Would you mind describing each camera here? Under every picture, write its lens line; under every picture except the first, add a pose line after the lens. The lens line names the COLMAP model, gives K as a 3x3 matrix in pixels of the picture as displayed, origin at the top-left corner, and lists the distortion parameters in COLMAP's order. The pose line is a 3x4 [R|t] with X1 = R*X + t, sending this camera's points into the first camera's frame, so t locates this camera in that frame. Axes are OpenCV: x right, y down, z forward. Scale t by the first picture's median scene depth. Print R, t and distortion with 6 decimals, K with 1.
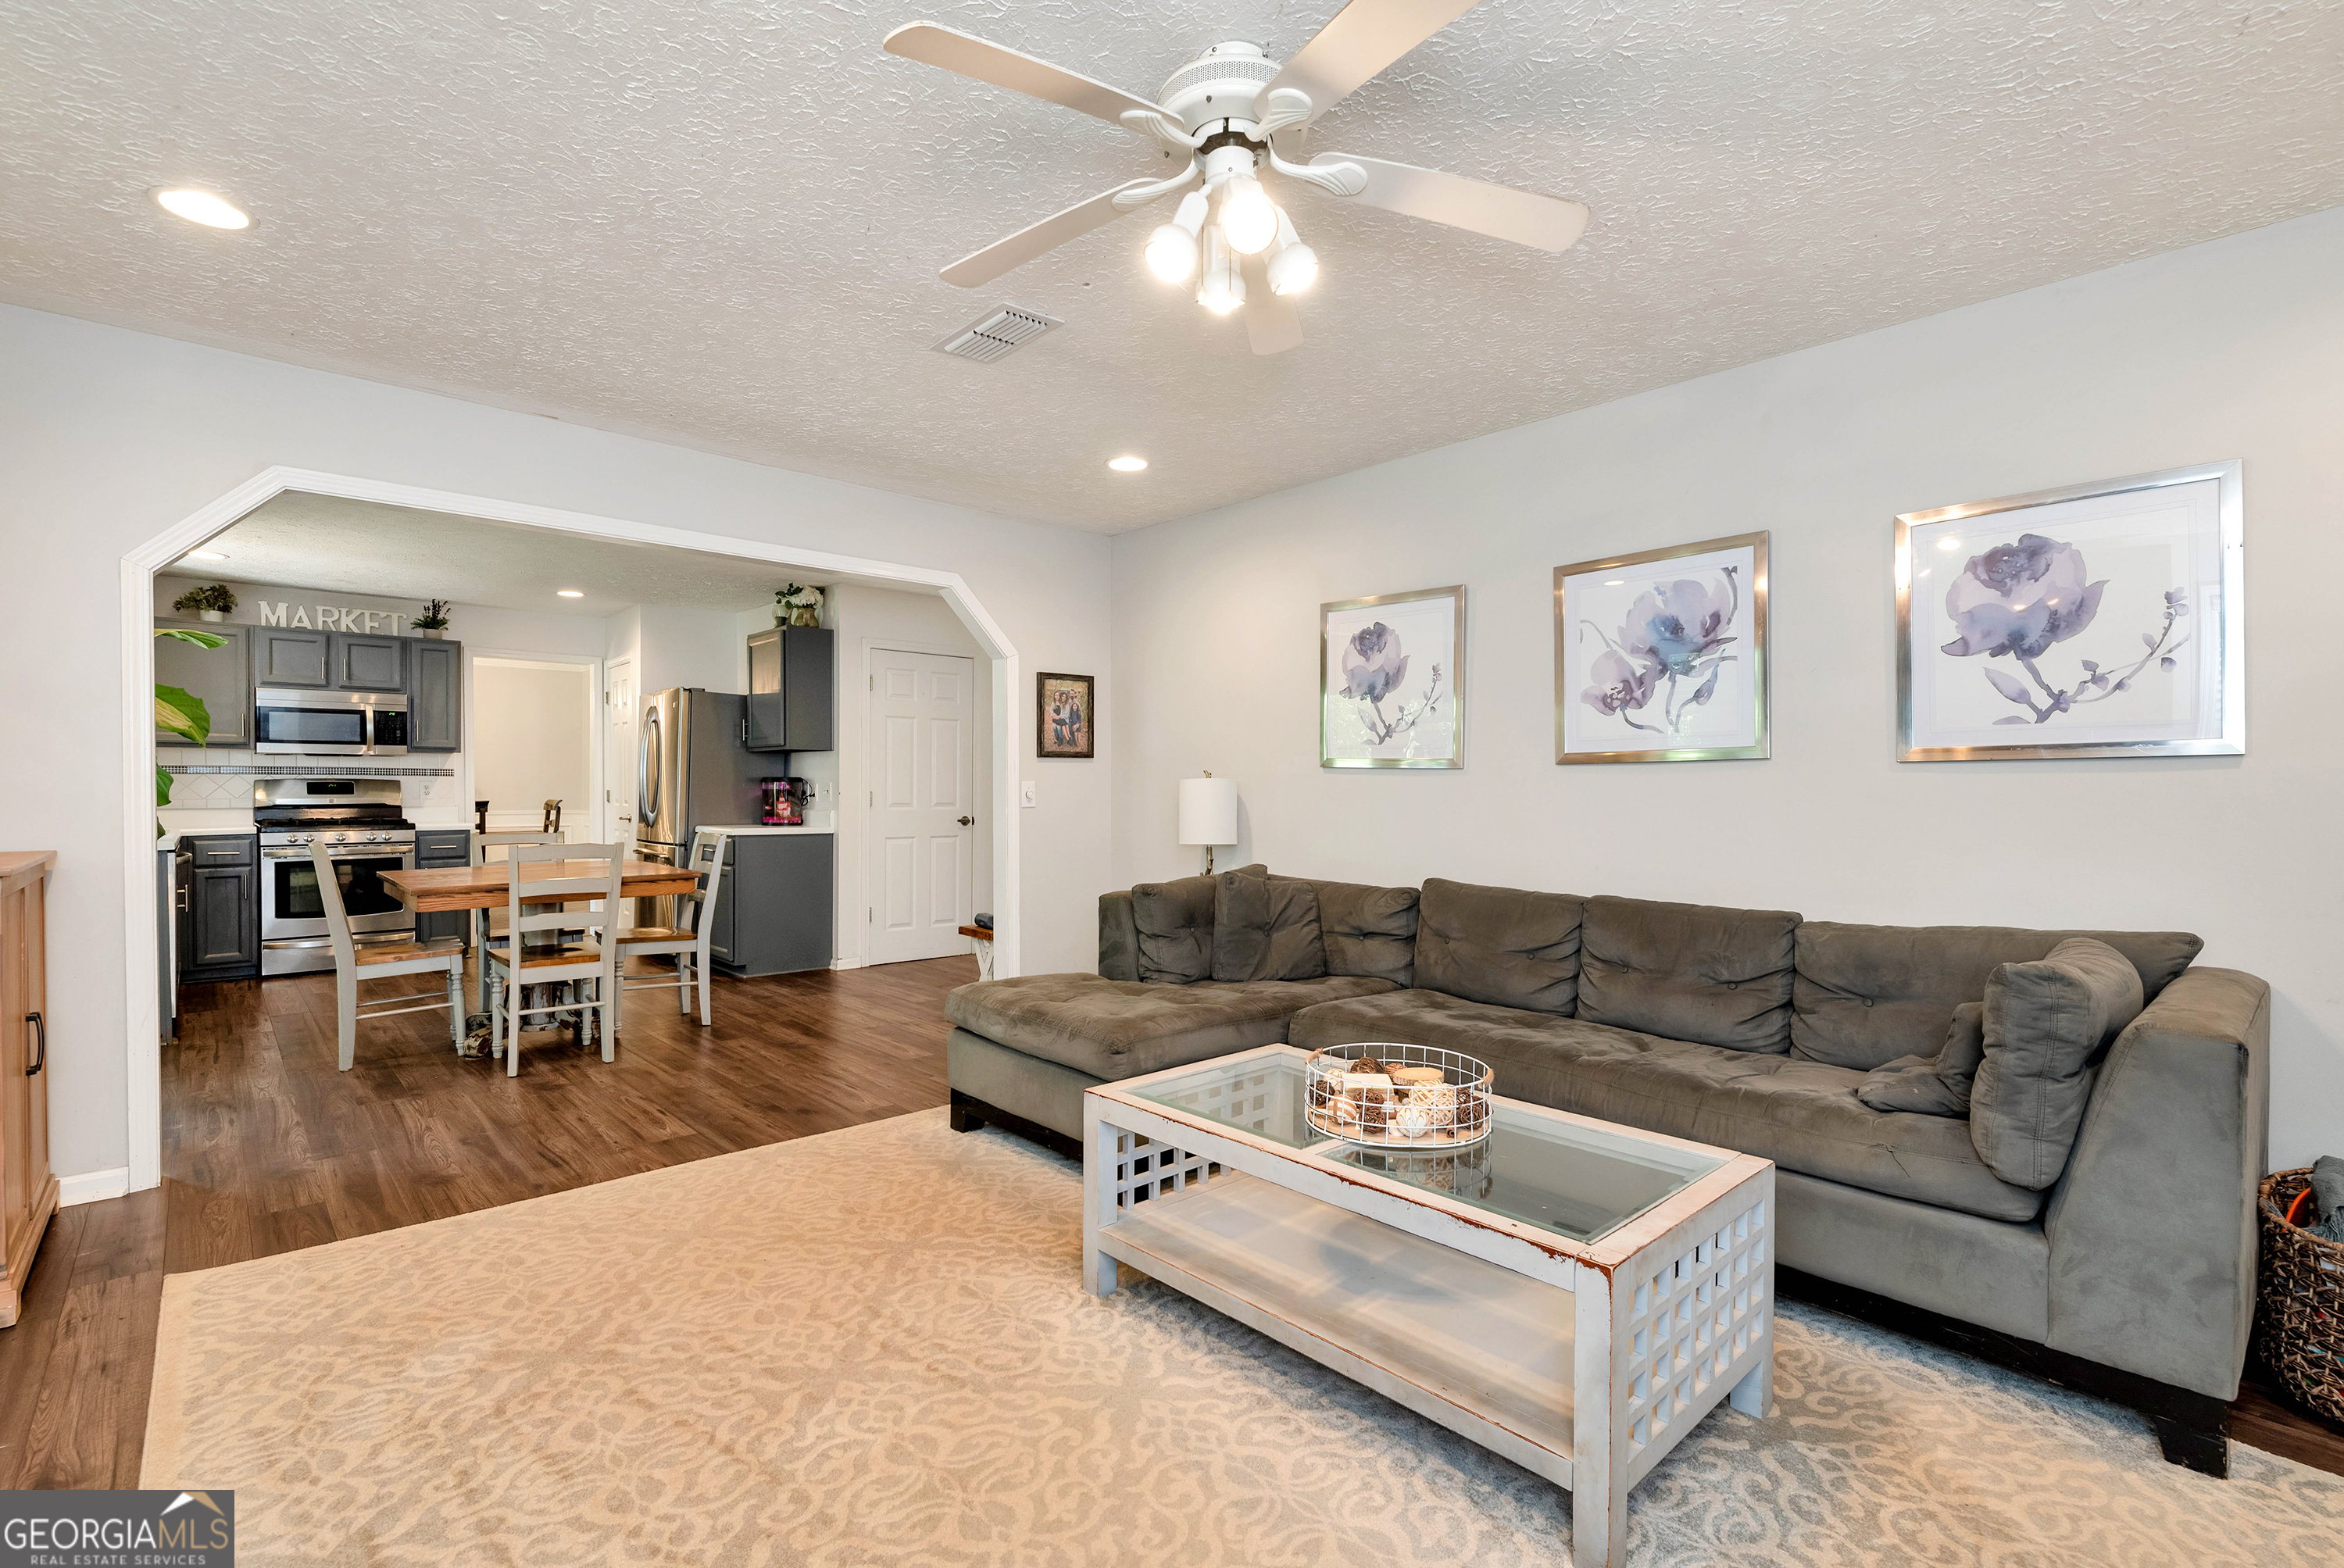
lens RADIAL K [[1058.6, 0, 1194.2], [0, 1058.6, 796.8], [0, 0, 1]] dist [0.003938, 0.000007]
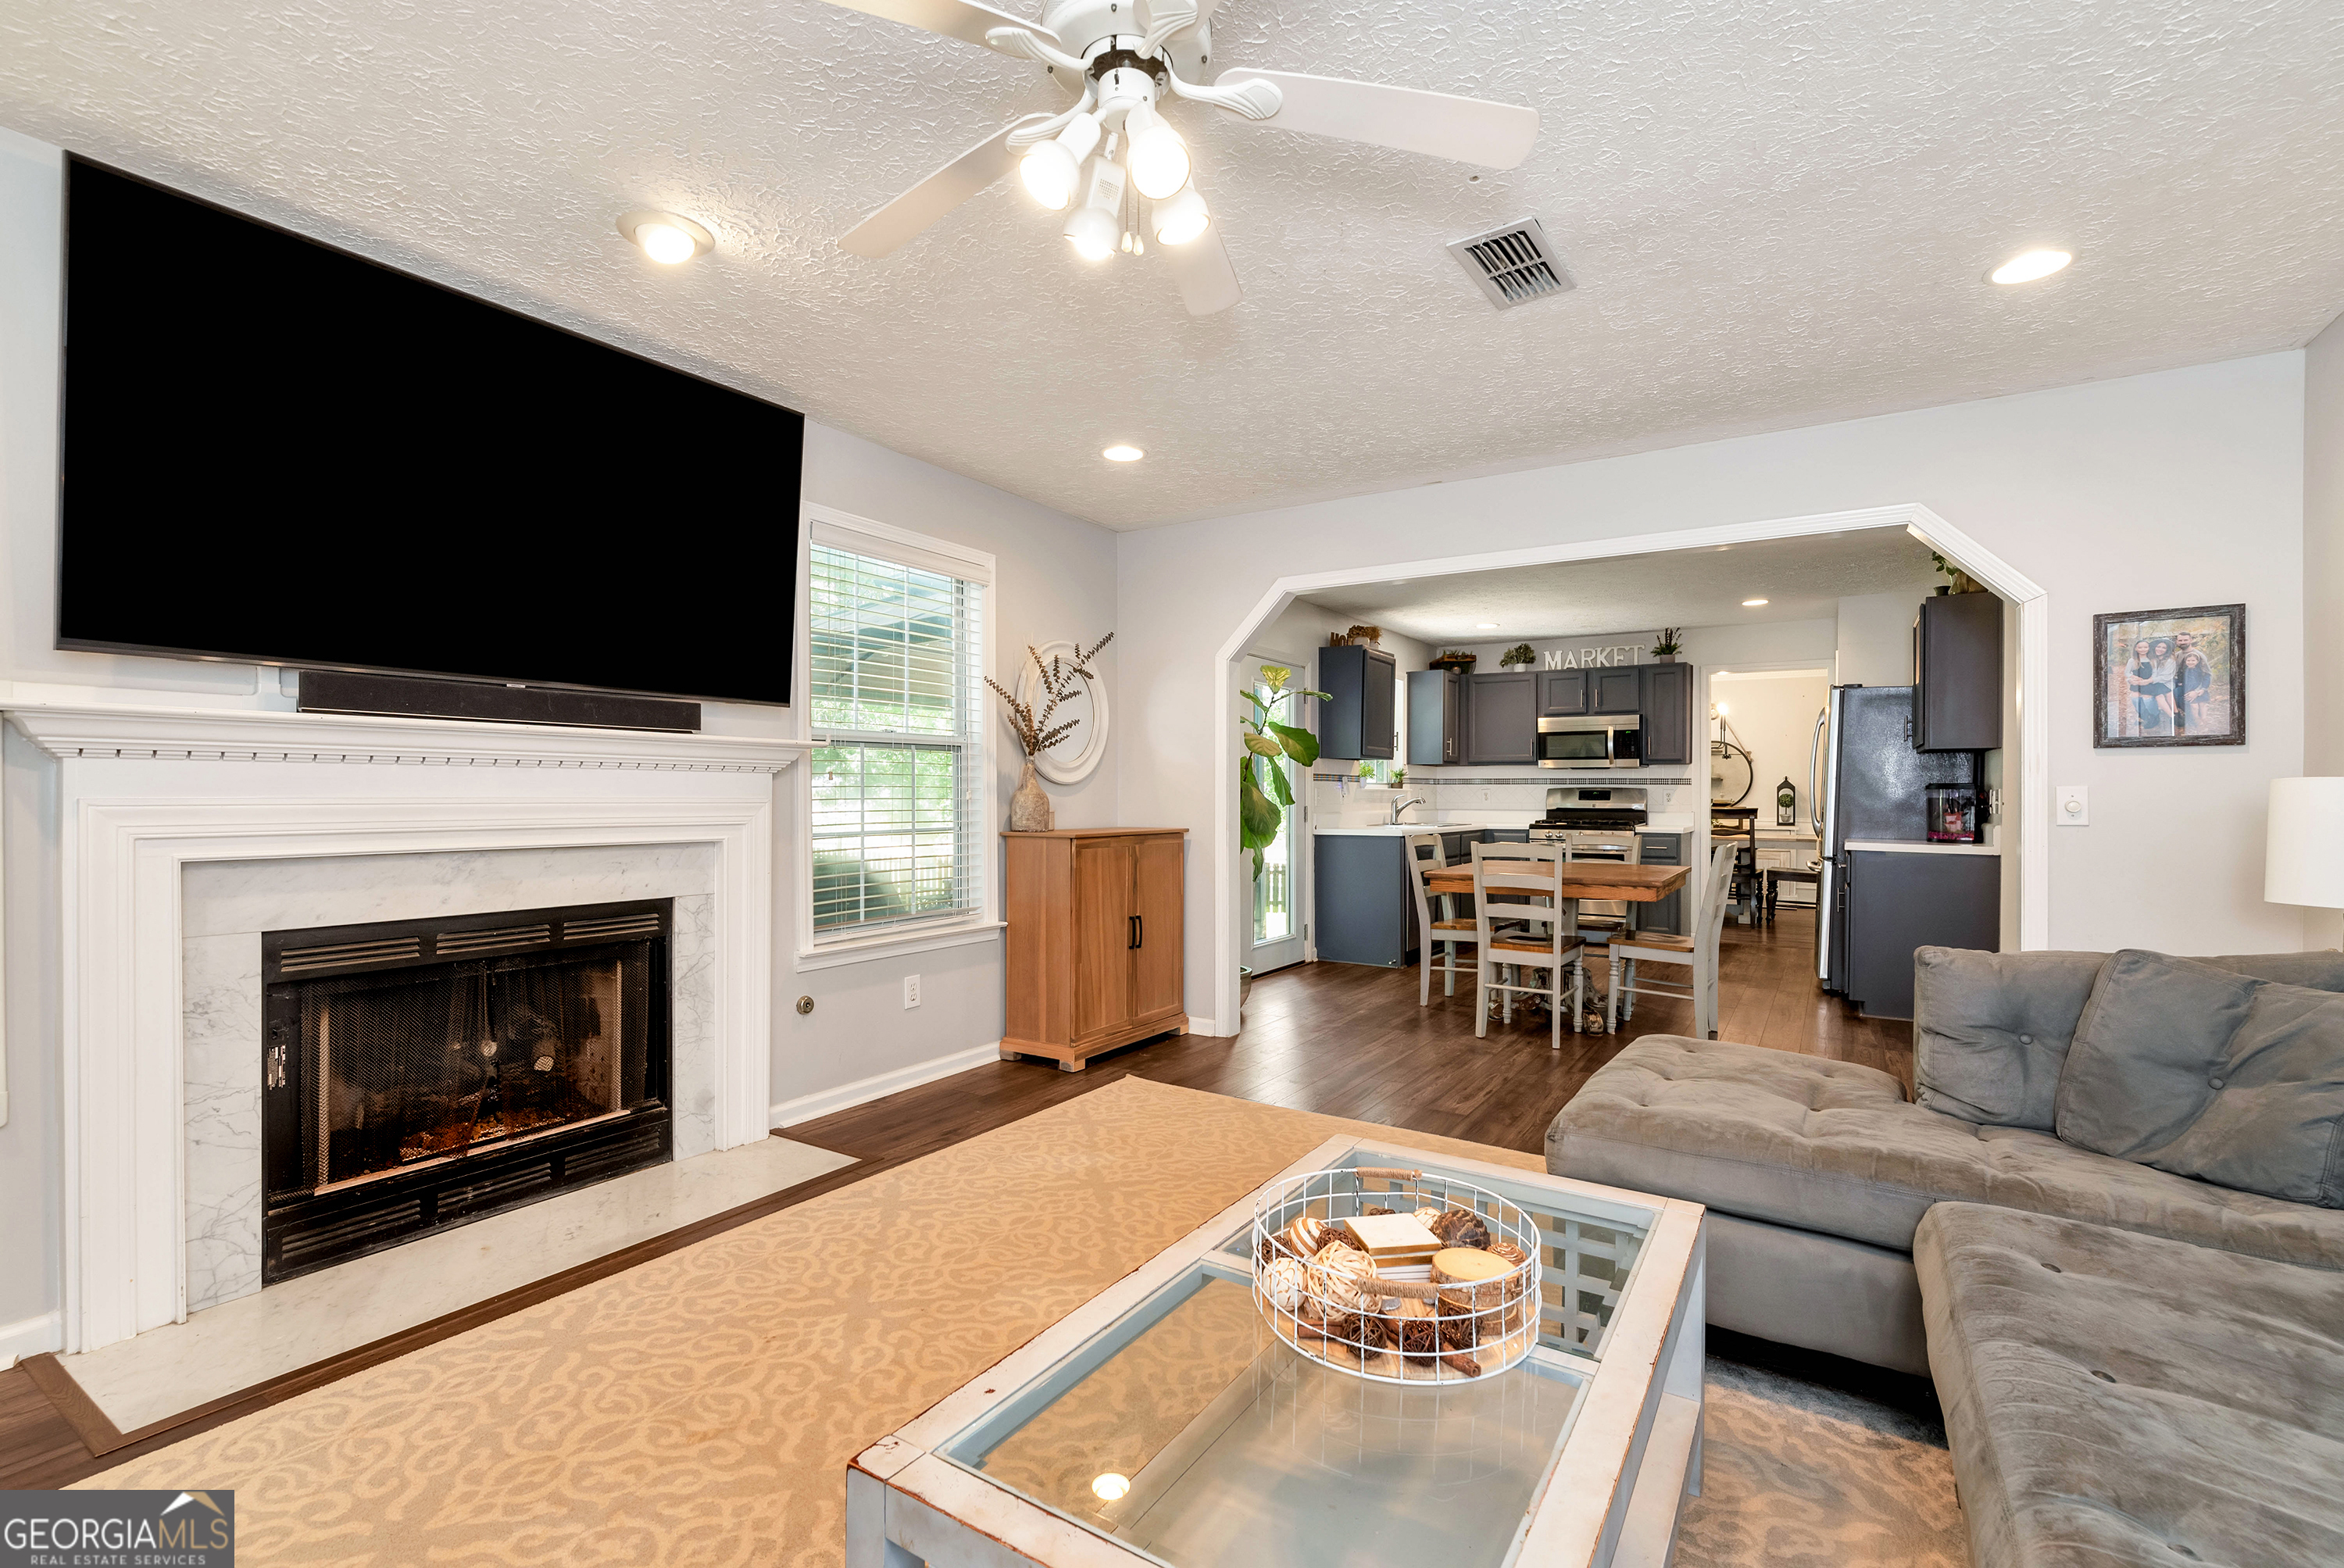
lens RADIAL K [[1058.6, 0, 1179.3], [0, 1058.6, 794.6], [0, 0, 1]] dist [0.003938, 0.000007]
pose [[0.245978, 0.001656, -0.969274, 0.272507], [-0.012648, 0.999919, -0.001501, -0.001112], [0.969193, 0.012629, 0.245979, 0.246287]]
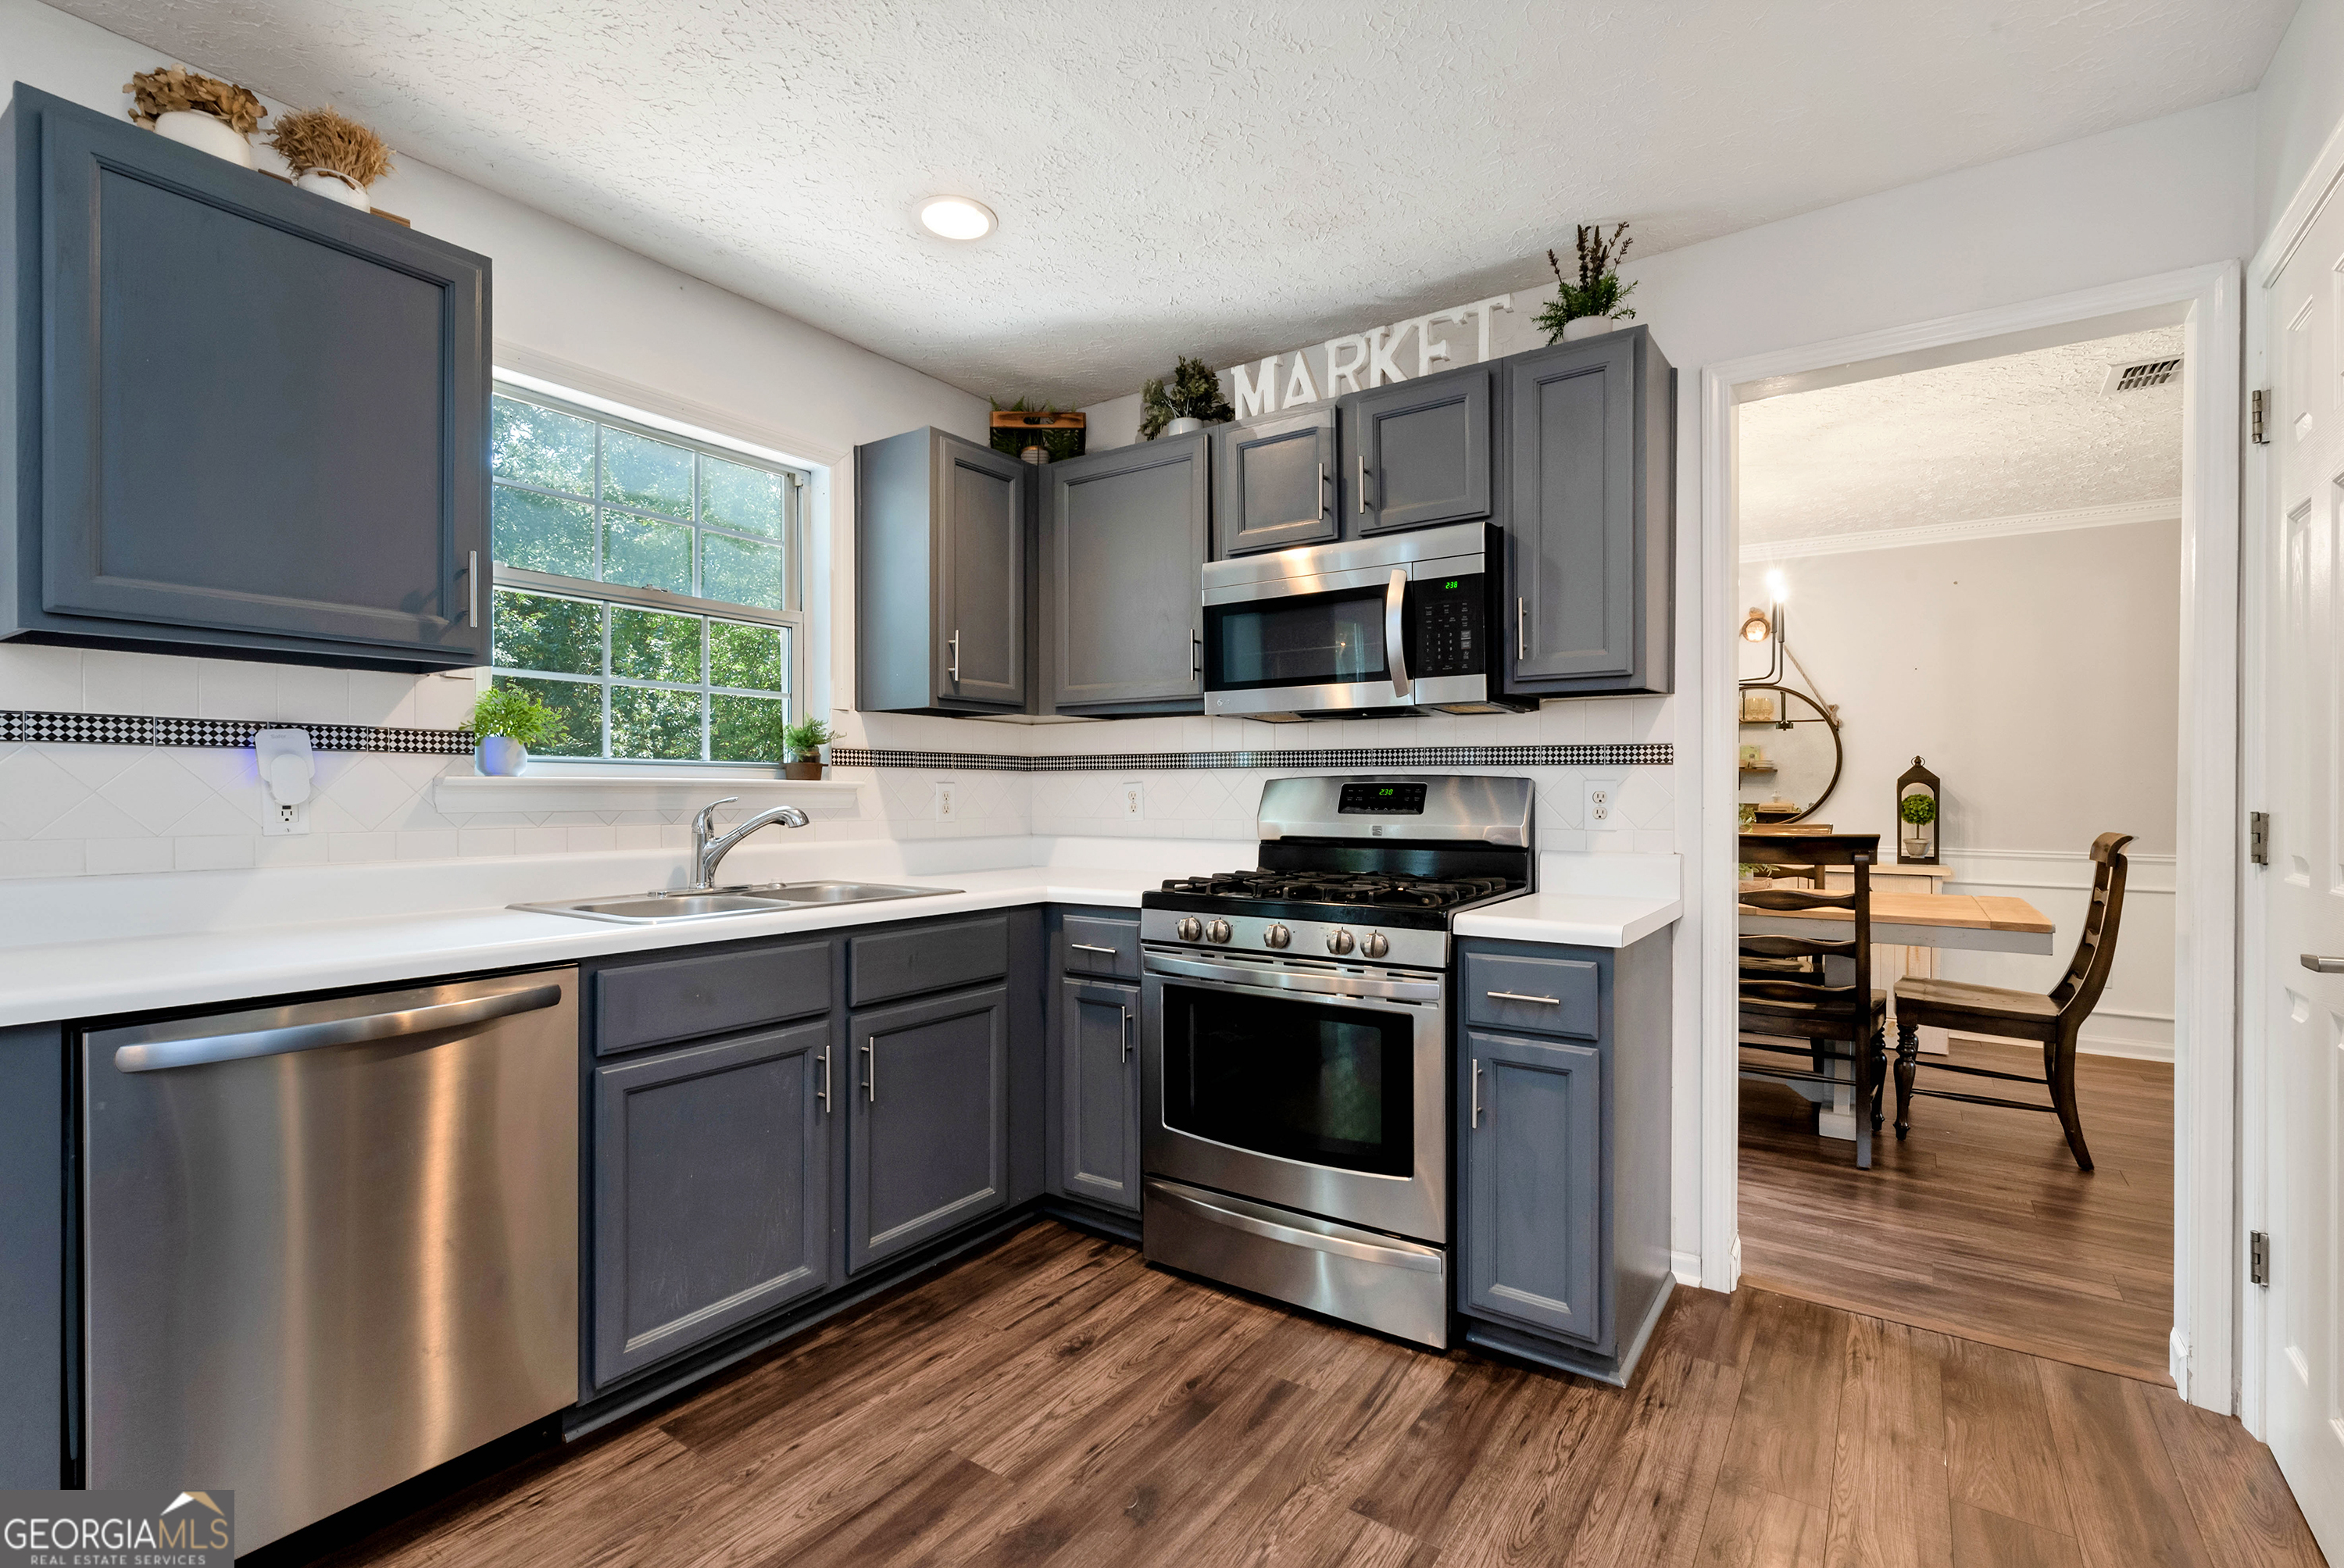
lens RADIAL K [[1044.9, 0, 1186.2], [0, 1044.9, 796.0], [0, 0, 1]] dist [0.004032, -0.000014]
pose [[0.206640, 0.003452, -0.978411, -0.466781], [-0.014092, 0.999901, 0.000551, -0.008896], [0.978316, 0.013674, 0.206668, 0.897504]]
